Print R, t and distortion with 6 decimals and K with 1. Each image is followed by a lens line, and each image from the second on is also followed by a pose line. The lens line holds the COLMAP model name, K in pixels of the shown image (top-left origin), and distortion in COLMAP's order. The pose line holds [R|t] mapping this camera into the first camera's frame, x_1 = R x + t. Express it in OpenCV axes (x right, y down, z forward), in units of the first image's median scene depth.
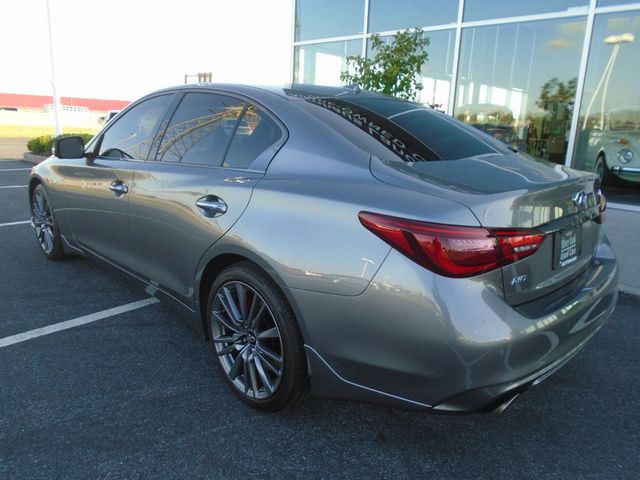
lens RADIAL K [[488.5, 0, 321.5], [0, 488.5, 237.0], [0, 0, 1]] dist [-0.027168, 0.018086]
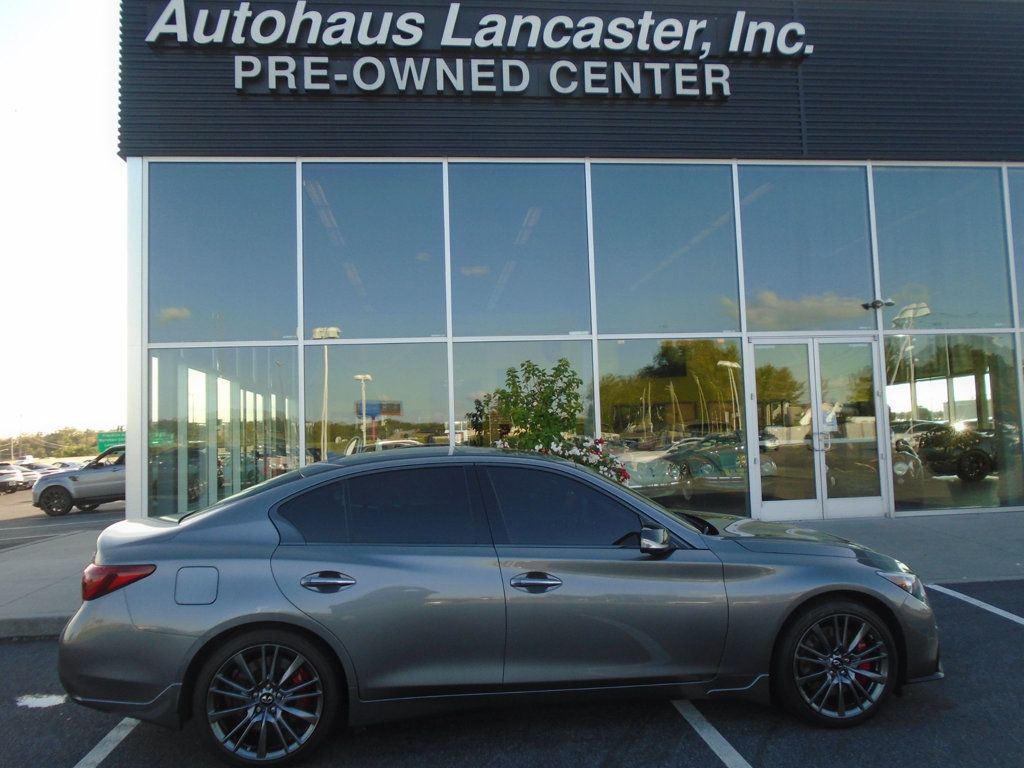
lens RADIAL K [[781.6, 0, 510.7], [0, 781.6, 382.8], [0, 0, 1]] dist [-0.027168, 0.018086]
pose [[0.648282, -0.005410, 0.761381, -0.753053], [0.229061, 0.955036, -0.188248, -0.109529], [-0.726128, 0.296441, 0.620372, 0.147688]]
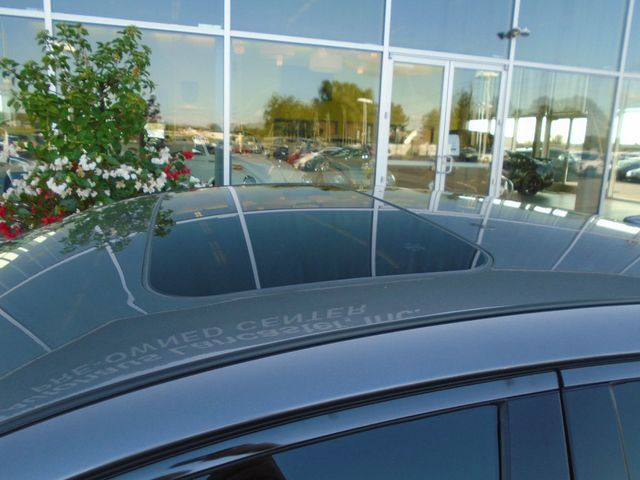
lens RADIAL K [[488.5, 0, 317.6], [0, 488.5, 240.6], [0, 0, 1]] dist [-0.027168, 0.018086]
pose [[0.495191, -0.191782, 0.847352, -0.188116], [0.180620, 0.976746, 0.115514, -0.159283], [-0.849801, 0.095847, 0.518316, 0.411483]]
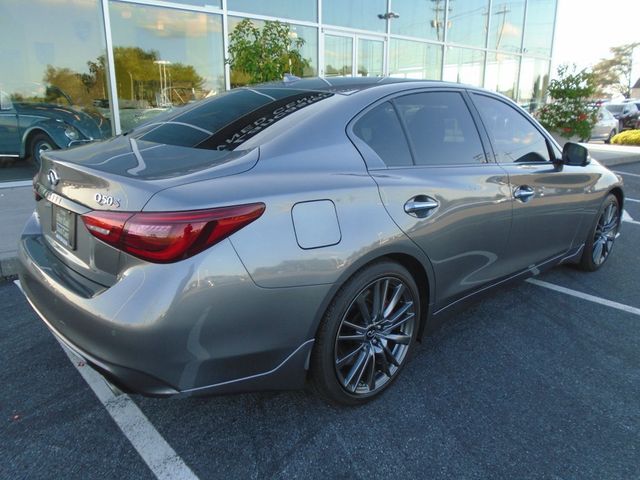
lens RADIAL K [[488.5, 0, 321.2], [0, 488.5, 241.1], [0, 0, 1]] dist [-0.027168, 0.018086]
pose [[0.101600, -0.298677, 0.948931, -0.739838], [0.233023, 0.934475, 0.269178, -0.190616], [-0.967149, 0.193774, 0.164541, 0.645823]]
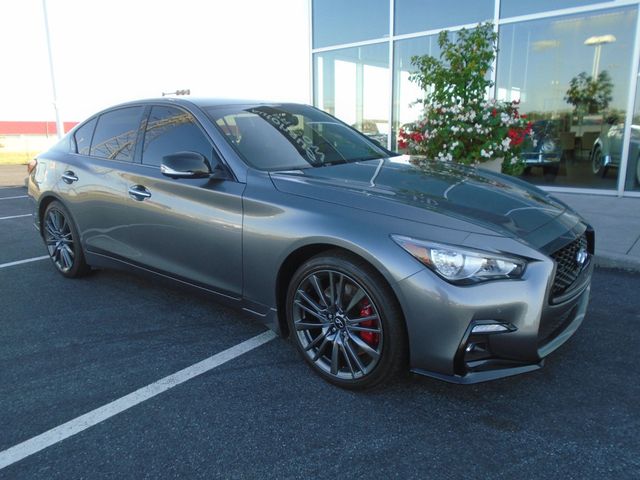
lens RADIAL K [[488.5, 0, 318.7], [0, 488.5, 234.2], [0, 0, 1]] dist [-0.027168, 0.018086]
pose [[0.997712, -0.059955, 0.031245, -0.145944], [0.060742, 0.997844, -0.024862, -0.010177], [-0.029687, 0.026703, 0.999202, 0.055956]]
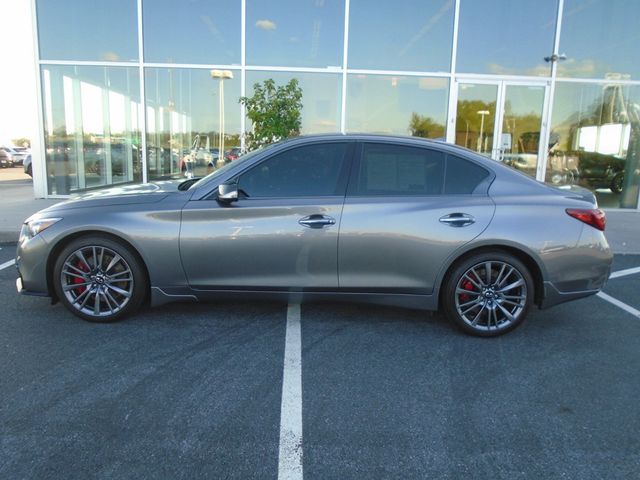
lens RADIAL K [[488.5, 0, 319.4], [0, 488.5, 240.2], [0, 0, 1]] dist [-0.027168, 0.018086]
pose [[0.701506, -0.145190, 0.697717, -0.548705], [0.162900, 0.985776, 0.041348, -0.045801], [-0.693796, 0.084652, 0.715179, 0.064089]]
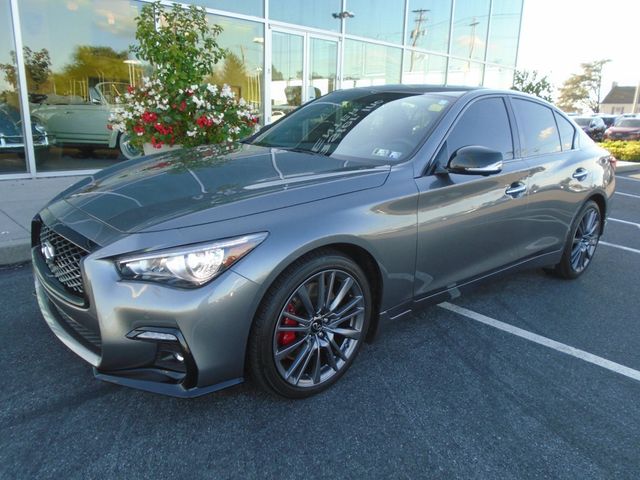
lens RADIAL K [[488.5, 0, 321.2], [0, 488.5, 241.1], [0, 0, 1]] dist [-0.027168, 0.018086]
pose [[0.060213, -0.285142, 0.956592, -0.640120], [0.205091, 0.941419, 0.267710, -0.157207], [-0.976889, 0.180069, 0.115166, 0.571970]]
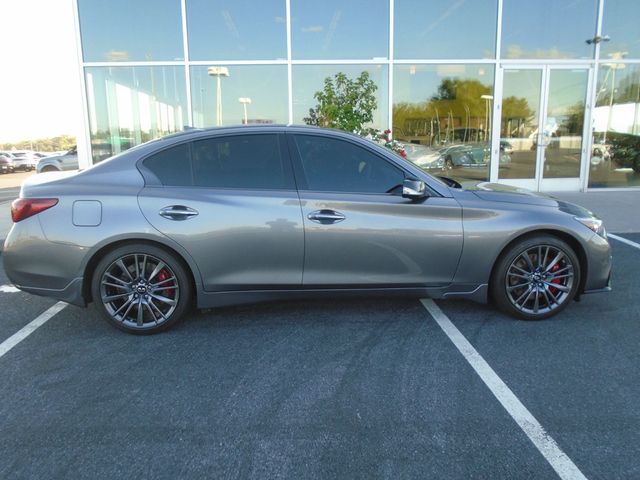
lens RADIAL K [[488.5, 0, 318.5], [0, 488.5, 240.7], [0, 0, 1]] dist [-0.027168, 0.018086]
pose [[0.683663, -0.189276, 0.704826, -0.670458], [0.207674, 0.976310, 0.060743, -0.081354], [-0.699626, 0.104846, 0.706775, 0.185578]]
